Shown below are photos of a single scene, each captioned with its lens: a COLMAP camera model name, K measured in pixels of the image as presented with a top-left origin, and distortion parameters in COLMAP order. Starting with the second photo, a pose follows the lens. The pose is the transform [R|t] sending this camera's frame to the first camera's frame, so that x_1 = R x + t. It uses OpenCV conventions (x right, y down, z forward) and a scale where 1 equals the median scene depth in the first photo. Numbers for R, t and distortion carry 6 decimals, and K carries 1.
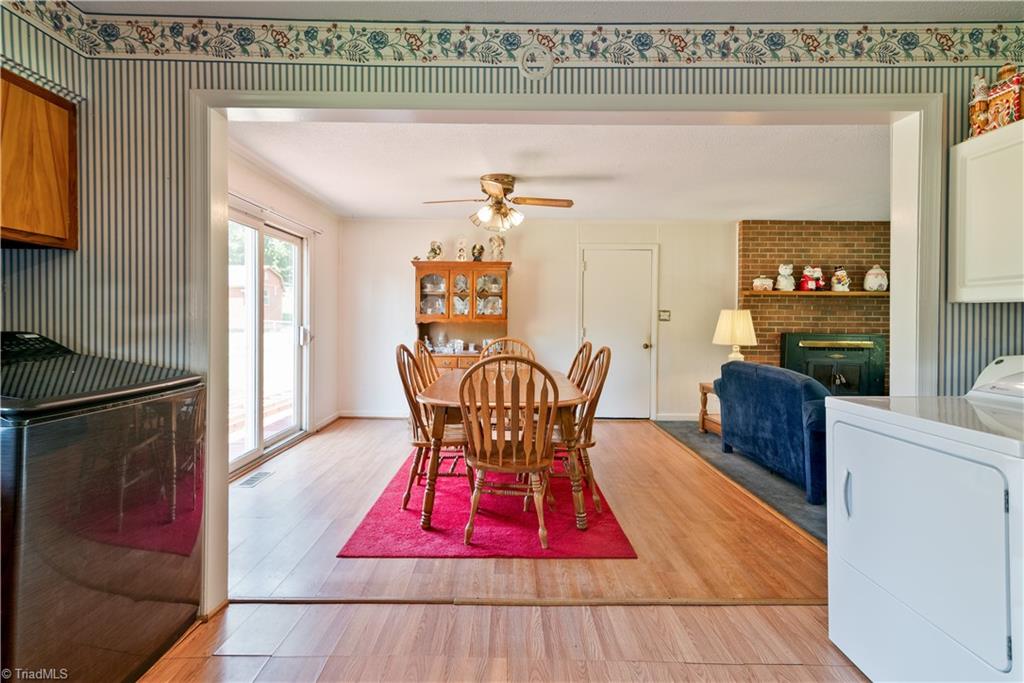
lens RADIAL K [[465.4, 0, 507.0], [0, 465.4, 324.5], [0, 0, 1]] dist [0.013582, -0.001494]
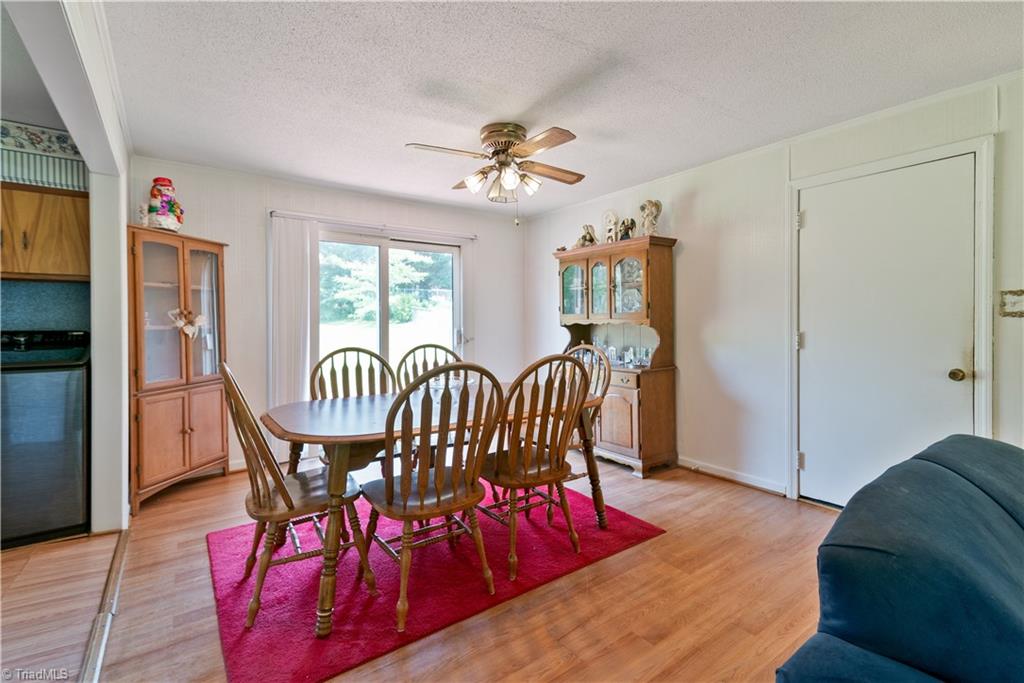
lens RADIAL K [[465.4, 0, 505.7], [0, 465.4, 323.3], [0, 0, 1]] dist [0.013582, -0.001494]
pose [[0.580376, -0.007806, -0.814312, 0.421476], [0.001361, 0.999962, -0.008616, 0.001283], [0.814348, 0.003892, 0.580364, 0.404163]]
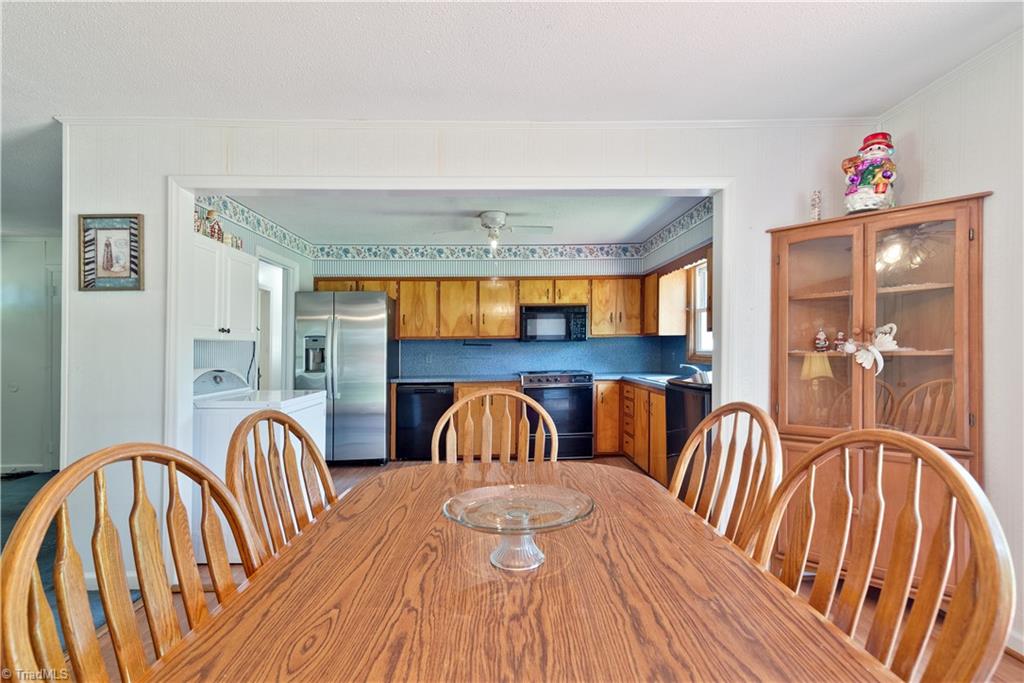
lens RADIAL K [[492.0, 0, 506.2], [0, 492.0, 357.6], [0, 0, 1]] dist [0.010456, 0.000340]
pose [[-0.999833, 0.002751, -0.018056, -0.000051], [0.002393, 0.999801, 0.019828, -0.005108], [0.018107, 0.019782, -0.999640, 0.836818]]
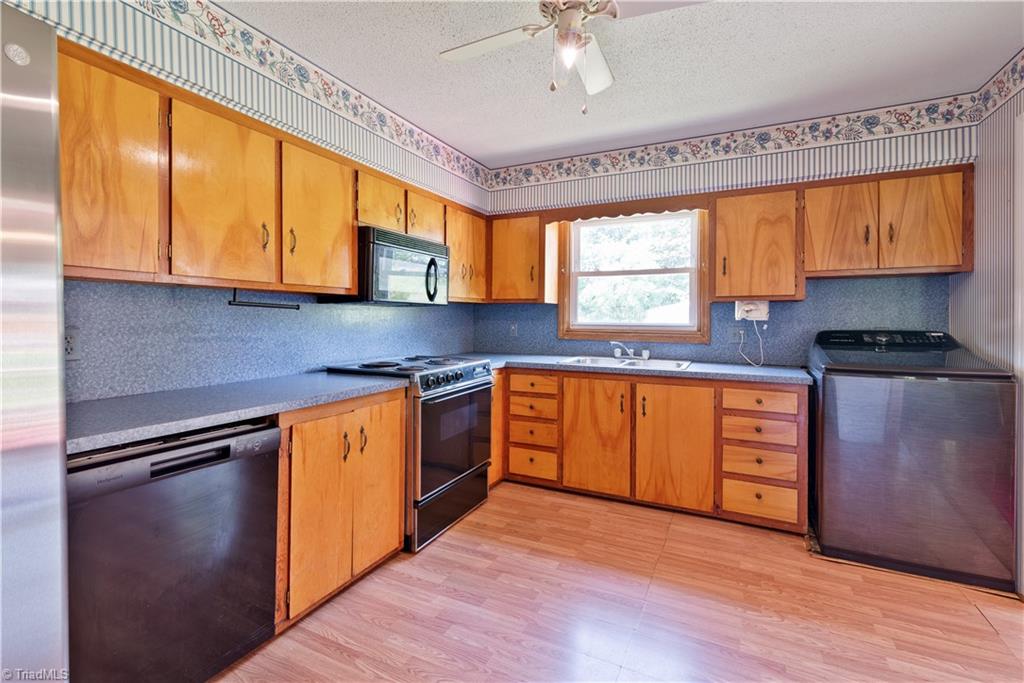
lens RADIAL K [[465.4, 0, 506.2], [0, 465.4, 322.6], [0, 0, 1]] dist [0.013582, -0.001494]
pose [[-0.447729, -0.002157, -0.894166, 0.295284], [-0.010566, 0.999940, 0.002879, -0.000982], [0.894107, 0.010737, -0.447725, 0.139453]]
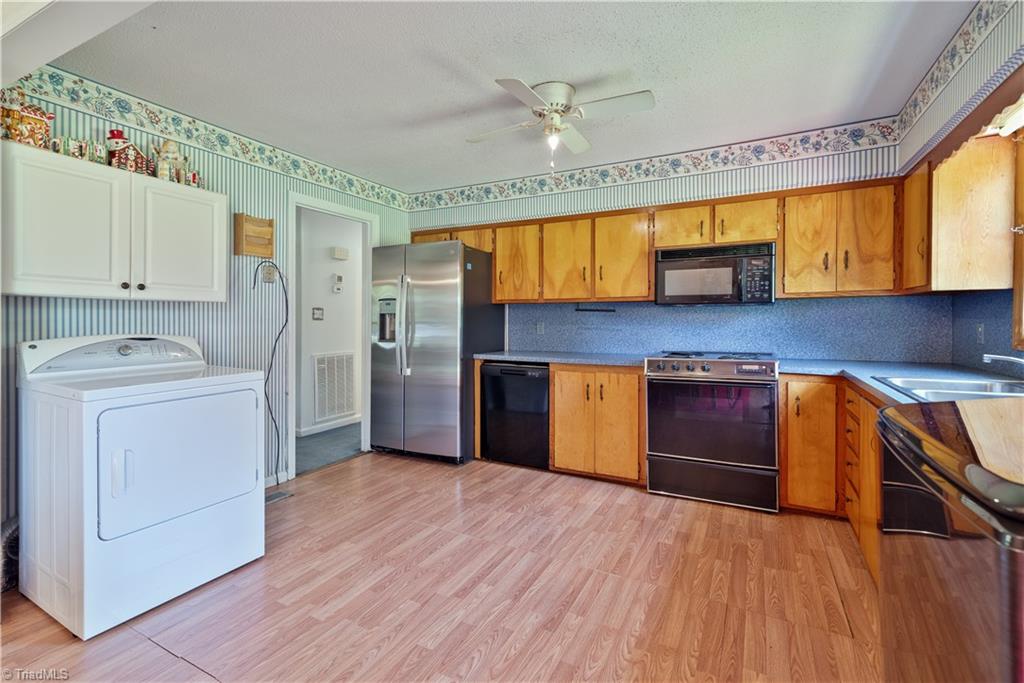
lens RADIAL K [[465.4, 0, 505.7], [0, 465.4, 319.9], [0, 0, 1]] dist [0.013582, -0.001494]
pose [[-0.879601, -0.008605, 0.475634, -0.172276], [-0.006366, 0.999960, 0.006318, -0.000988], [-0.475670, 0.002529, -0.879620, 0.463271]]
